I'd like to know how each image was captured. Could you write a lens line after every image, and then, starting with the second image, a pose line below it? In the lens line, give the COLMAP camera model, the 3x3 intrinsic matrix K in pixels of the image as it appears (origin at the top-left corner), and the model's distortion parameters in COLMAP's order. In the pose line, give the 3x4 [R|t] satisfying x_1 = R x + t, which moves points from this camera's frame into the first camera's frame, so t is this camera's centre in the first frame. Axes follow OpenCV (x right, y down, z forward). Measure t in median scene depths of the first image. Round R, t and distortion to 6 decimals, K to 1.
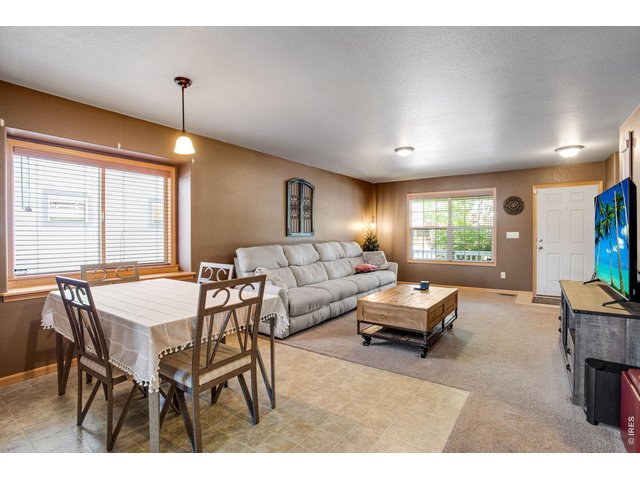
lens RADIAL K [[318.3, 0, 320.0], [0, 318.3, 240.0], [0, 0, 1]] dist [-0.000738, 0.000804]
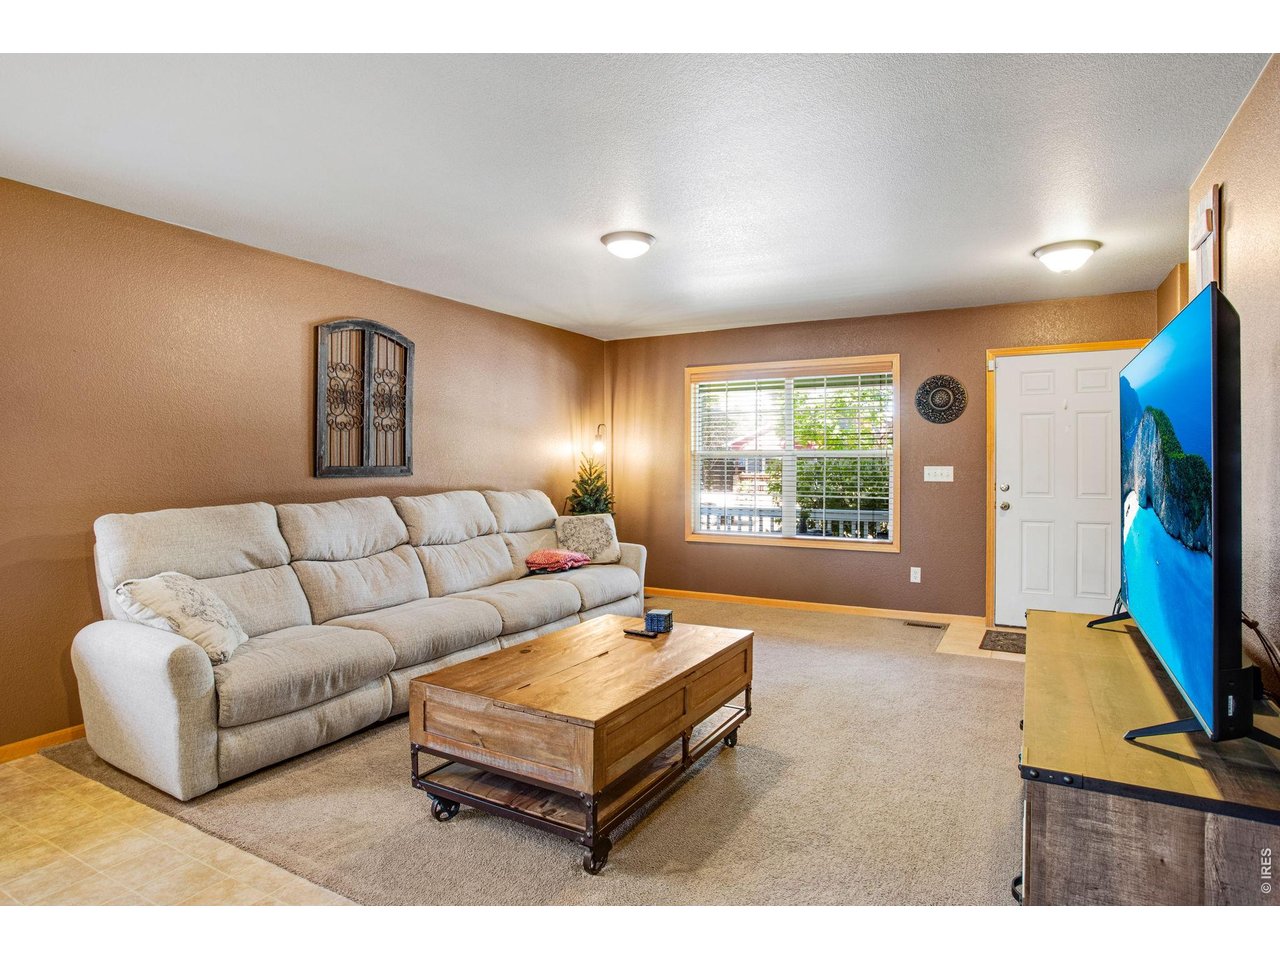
lens RADIAL K [[713.2, 0, 594.1], [0, 713.2, 473.8], [0, 0, 1]] dist [-0.012146, -0.000982]
pose [[0.998748, 0.004103, 0.049850, 0.167794], [-0.003806, 0.999974, -0.006055, -0.010647], [-0.049873, 0.005858, 0.998738, 0.173561]]
